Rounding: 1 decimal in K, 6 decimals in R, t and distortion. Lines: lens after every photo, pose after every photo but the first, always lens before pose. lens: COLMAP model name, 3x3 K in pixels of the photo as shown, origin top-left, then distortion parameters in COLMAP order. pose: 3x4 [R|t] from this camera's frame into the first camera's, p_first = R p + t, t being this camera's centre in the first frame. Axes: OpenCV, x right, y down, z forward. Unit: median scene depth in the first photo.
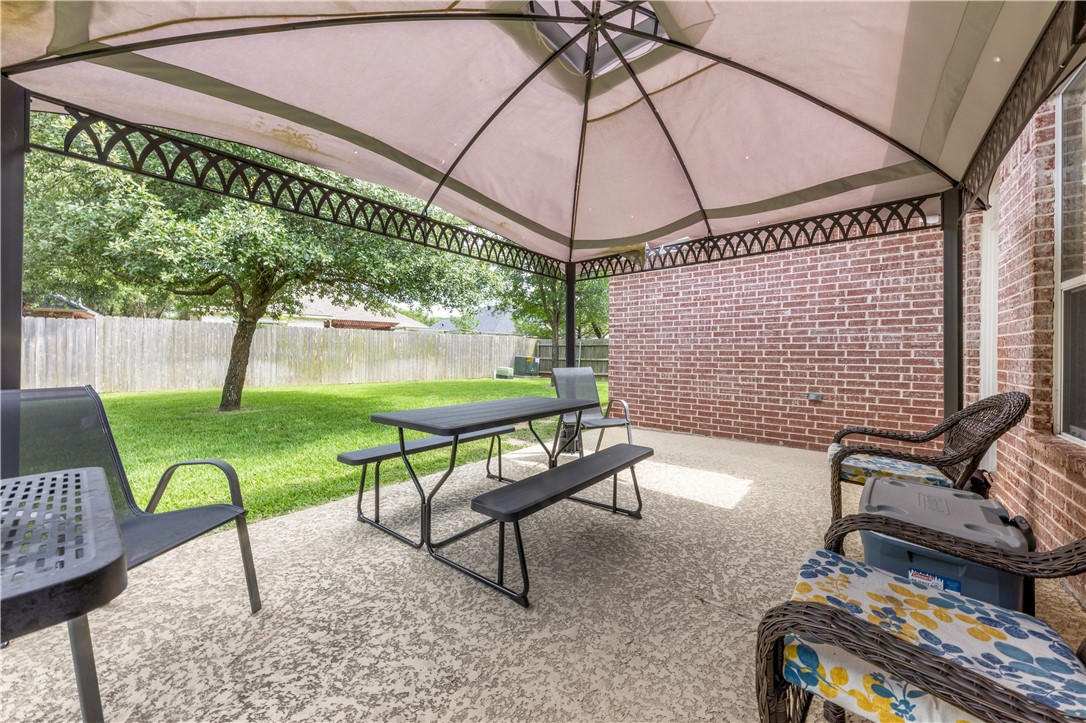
lens RADIAL K [[389.3, 0, 548.0], [0, 389.3, 362.7], [0, 0, 1]] dist [0.007250, -0.001650]
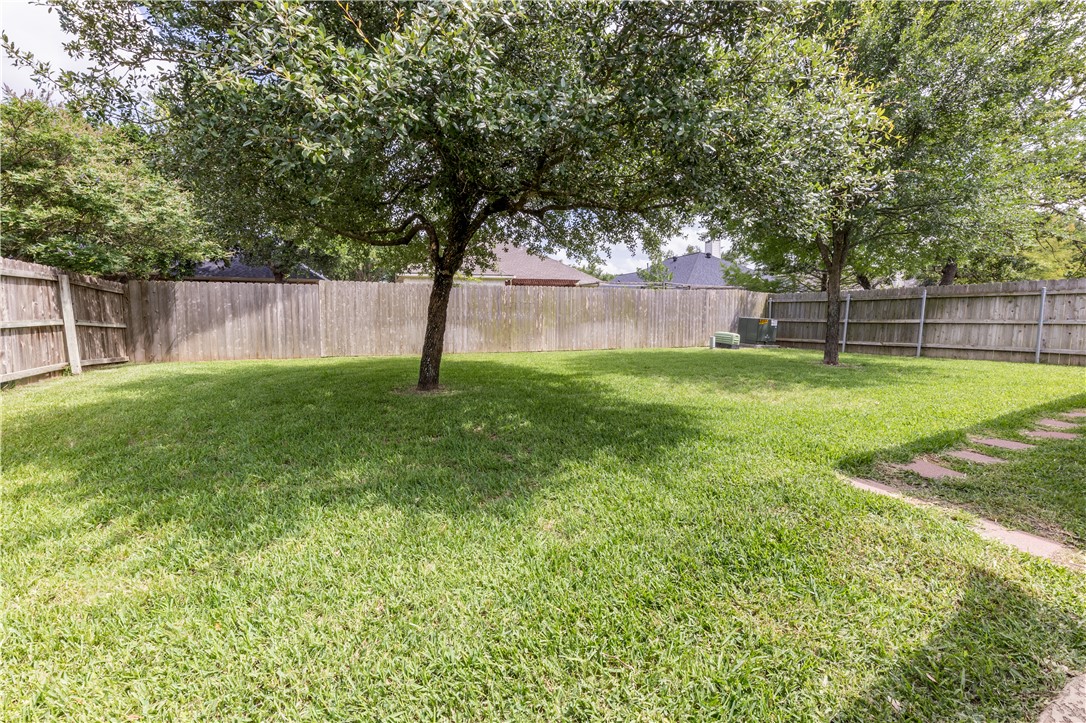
lens RADIAL K [[432.7, 0, 540.7], [0, 432.7, 358.9], [0, 0, 1]] dist [0.002557, -0.000023]
pose [[0.911785, 0.032312, -0.409396, -0.167062], [0.000265, 0.996853, 0.079268, -0.006302], [0.410669, -0.072383, 0.908907, 0.201911]]
